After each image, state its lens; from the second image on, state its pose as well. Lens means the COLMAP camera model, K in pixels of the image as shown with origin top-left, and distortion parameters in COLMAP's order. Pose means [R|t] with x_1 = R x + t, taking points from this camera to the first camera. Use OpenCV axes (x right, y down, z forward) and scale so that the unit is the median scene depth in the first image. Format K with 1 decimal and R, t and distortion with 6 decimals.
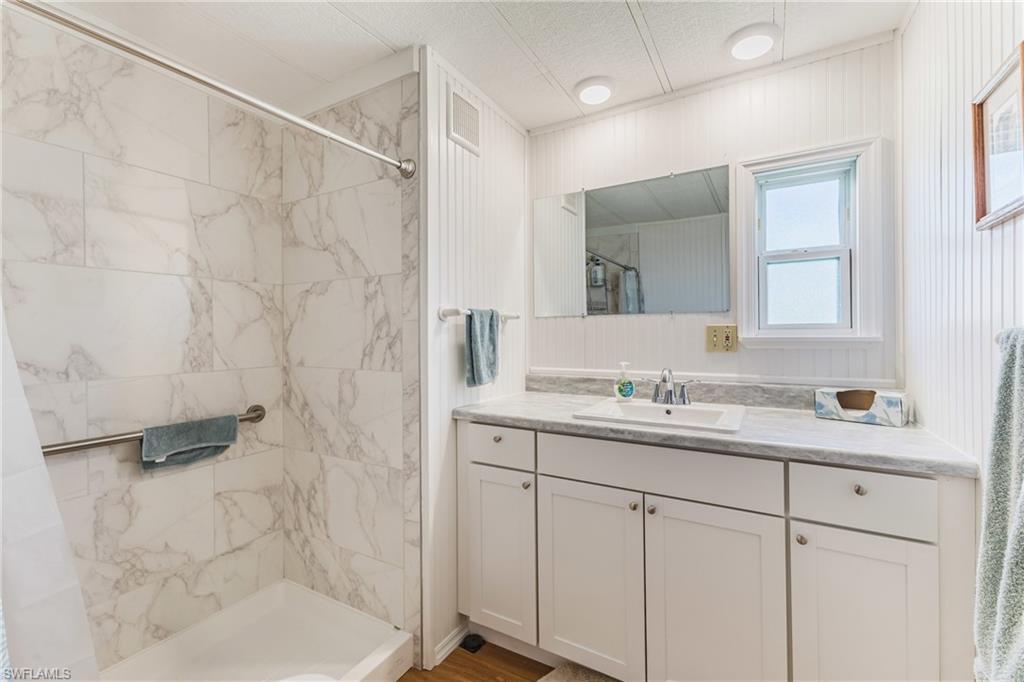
lens RADIAL K [[436.5, 0, 510.6], [0, 436.5, 335.0], [0, 0, 1]] dist [0.004179, -0.000149]
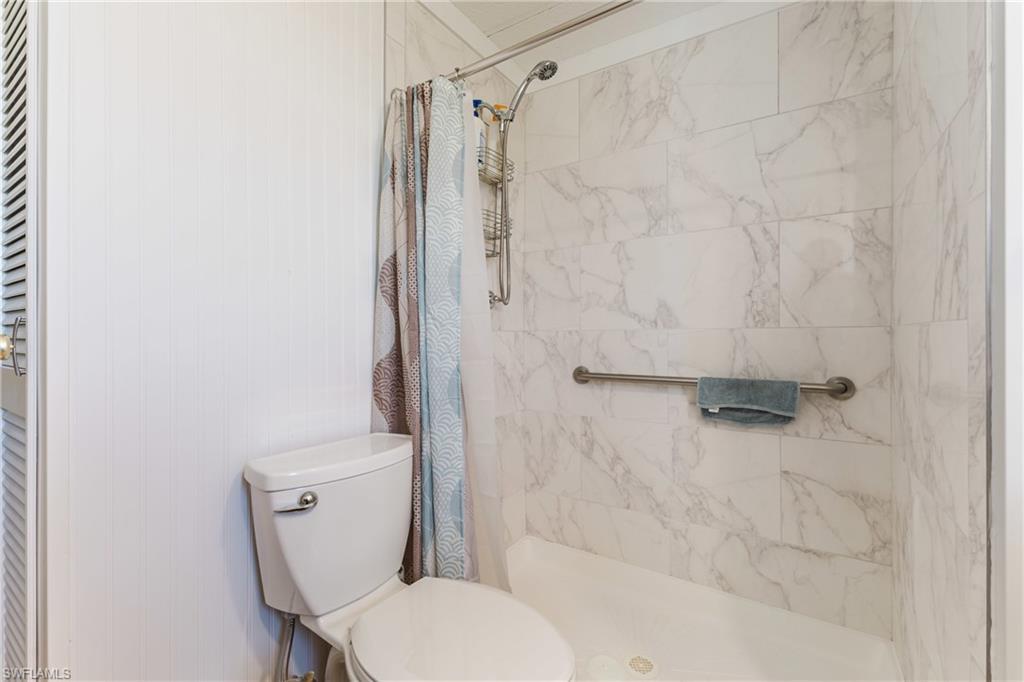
lens RADIAL K [[436.5, 0, 510.6], [0, 436.5, 335.0], [0, 0, 1]] dist [0.004179, -0.000149]
pose [[-0.048605, 0.008679, -0.998780, 0.215198], [-0.003055, 0.999956, 0.008838, 0.093481], [0.998813, 0.003481, -0.048577, 0.525653]]
